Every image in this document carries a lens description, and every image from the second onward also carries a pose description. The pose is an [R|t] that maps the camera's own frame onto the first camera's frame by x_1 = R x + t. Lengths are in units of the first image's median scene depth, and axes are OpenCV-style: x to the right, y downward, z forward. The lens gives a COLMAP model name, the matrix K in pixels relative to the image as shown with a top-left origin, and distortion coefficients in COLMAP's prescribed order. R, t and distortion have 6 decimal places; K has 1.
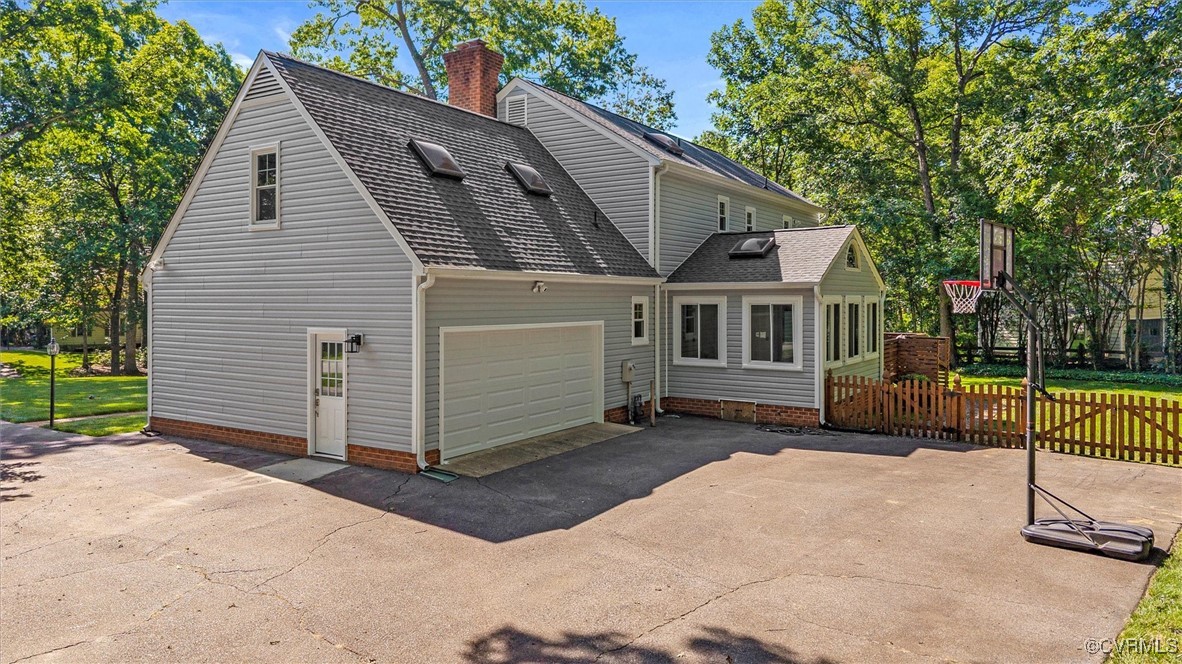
lens RADIAL K [[801.2, 0, 584.9], [0, 801.2, 311.8], [0, 0, 1]] dist [0.039438, -0.041858]
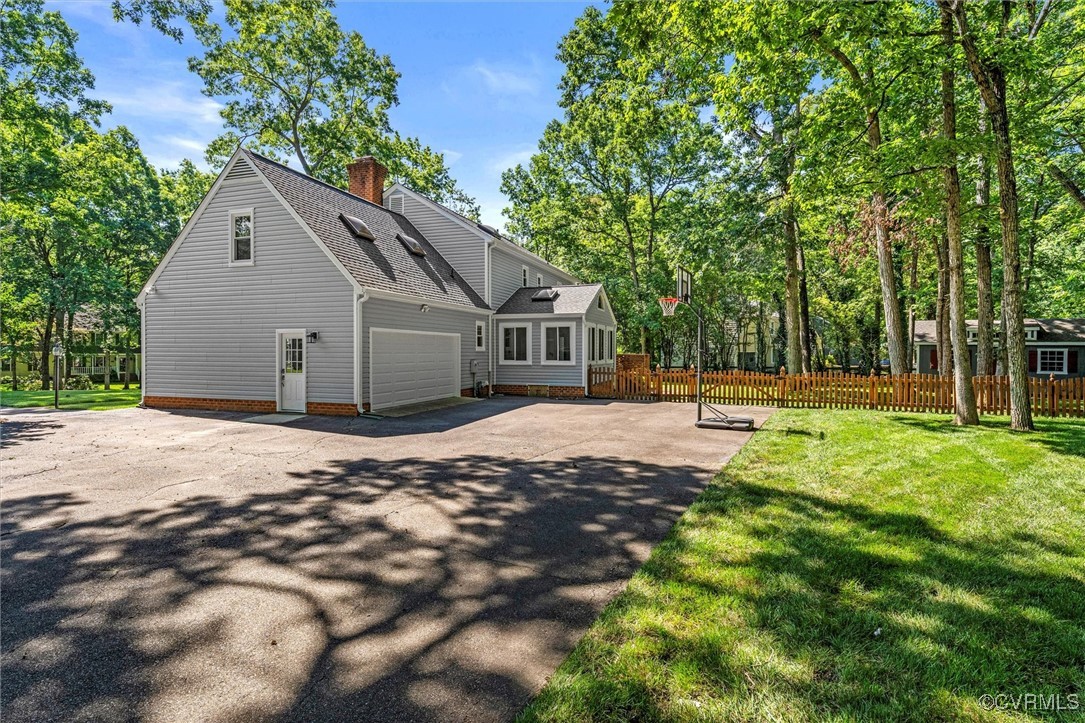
lens RADIAL K [[542.5, 0, 546.4], [0, 542.5, 361.4], [0, 0, 1]] dist [0.001491, 0.001418]
pose [[0.968043, -0.003006, 0.250766, -0.076538], [0.002887, 0.999995, 0.000842, 0.060651], [-0.250767, -0.000091, 0.968047, -0.102381]]
